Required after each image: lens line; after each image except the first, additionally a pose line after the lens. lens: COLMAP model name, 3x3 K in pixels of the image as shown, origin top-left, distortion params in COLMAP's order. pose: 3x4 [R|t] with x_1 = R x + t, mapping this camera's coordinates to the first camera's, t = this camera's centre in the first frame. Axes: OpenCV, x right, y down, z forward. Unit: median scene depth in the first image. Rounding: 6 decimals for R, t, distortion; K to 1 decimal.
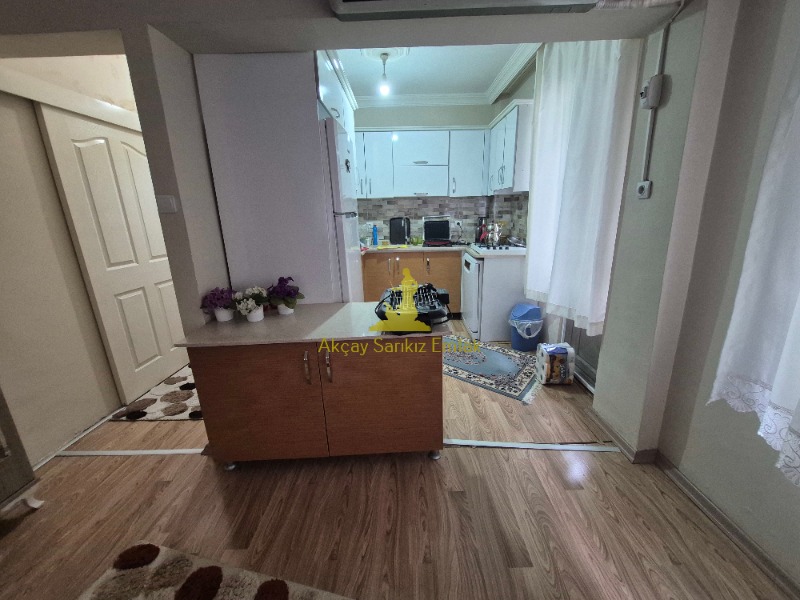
lens RADIAL K [[319.8, 0, 404.2], [0, 319.8, 300.8], [0, 0, 1]] dist [0.002910, -0.003775]
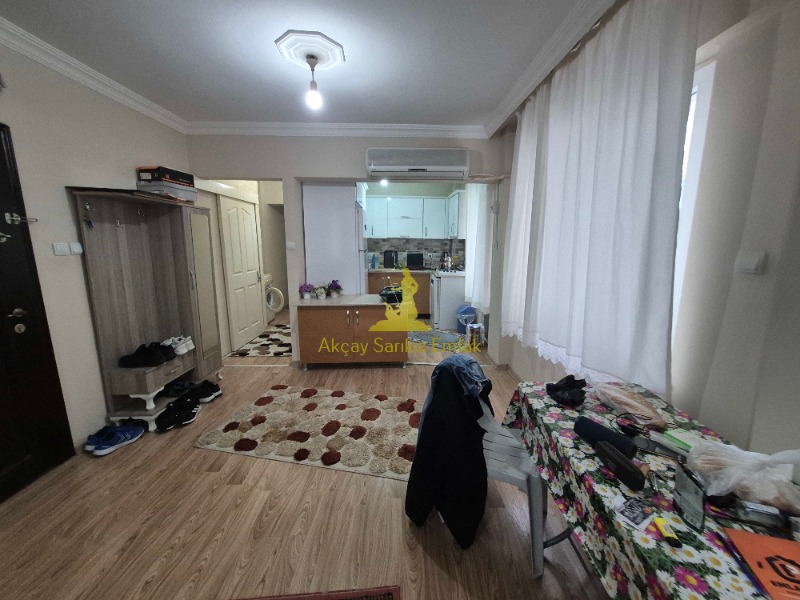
lens RADIAL K [[319.8, 0, 401.0], [0, 319.8, 295.8], [0, 0, 1]] dist [0.002910, -0.003775]
pose [[0.999422, 0.027287, 0.020298, 0.010552], [-0.025109, 0.994595, -0.100748, 0.118164], [-0.022938, 0.100180, 0.994705, -0.555933]]
